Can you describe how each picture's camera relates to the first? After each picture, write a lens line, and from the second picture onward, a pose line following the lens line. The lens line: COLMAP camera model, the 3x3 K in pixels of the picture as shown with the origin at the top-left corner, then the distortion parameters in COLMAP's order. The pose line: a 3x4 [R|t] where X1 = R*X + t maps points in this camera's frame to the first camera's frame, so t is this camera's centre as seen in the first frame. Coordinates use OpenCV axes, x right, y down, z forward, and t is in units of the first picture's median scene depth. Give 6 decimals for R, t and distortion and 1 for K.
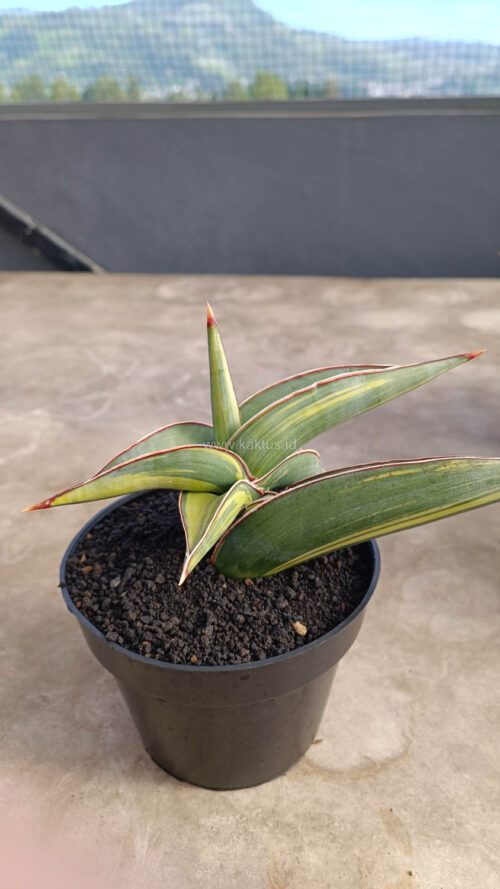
lens RADIAL K [[594.9, 0, 245.5], [0, 594.9, 442.3], [0, 0, 1]] dist [0.010678, -0.046311]
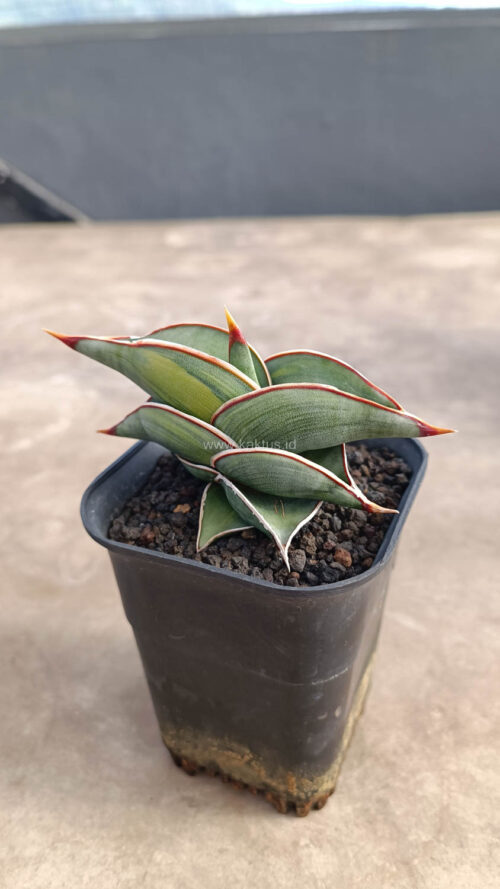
lens RADIAL K [[594.9, 0, 245.5], [0, 594.9, 442.3], [0, 0, 1]] dist [0.010678, -0.046311]
pose [[0.996736, -0.051192, 0.062422, -0.130536], [0.048483, 0.997847, 0.044170, 0.007664], [-0.064549, -0.040999, 0.997072, 0.162149]]
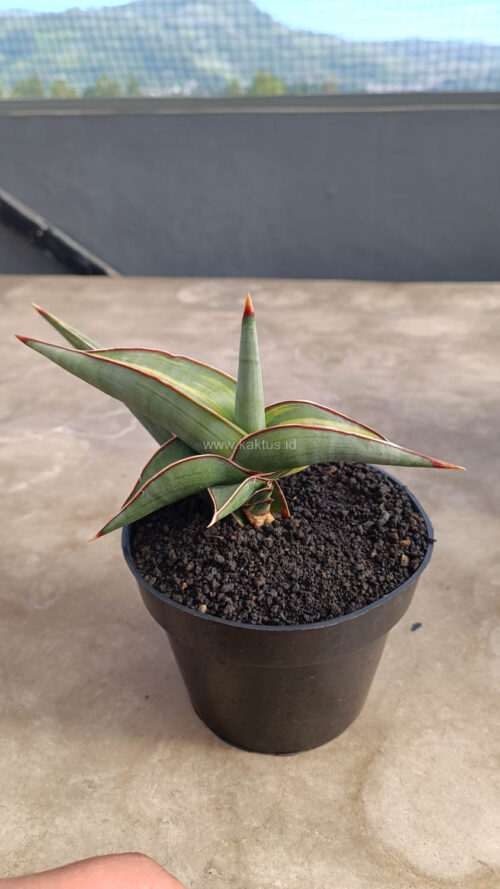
lens RADIAL K [[589.9, 0, 251.7], [0, 589.9, 444.4], [0, 0, 1]] dist [-0.002338, -0.024078]
pose [[0.999963, -0.002830, 0.008136, -0.048836], [0.002792, 0.999985, 0.004661, -0.025760], [-0.008149, -0.004639, 0.999956, 0.068830]]
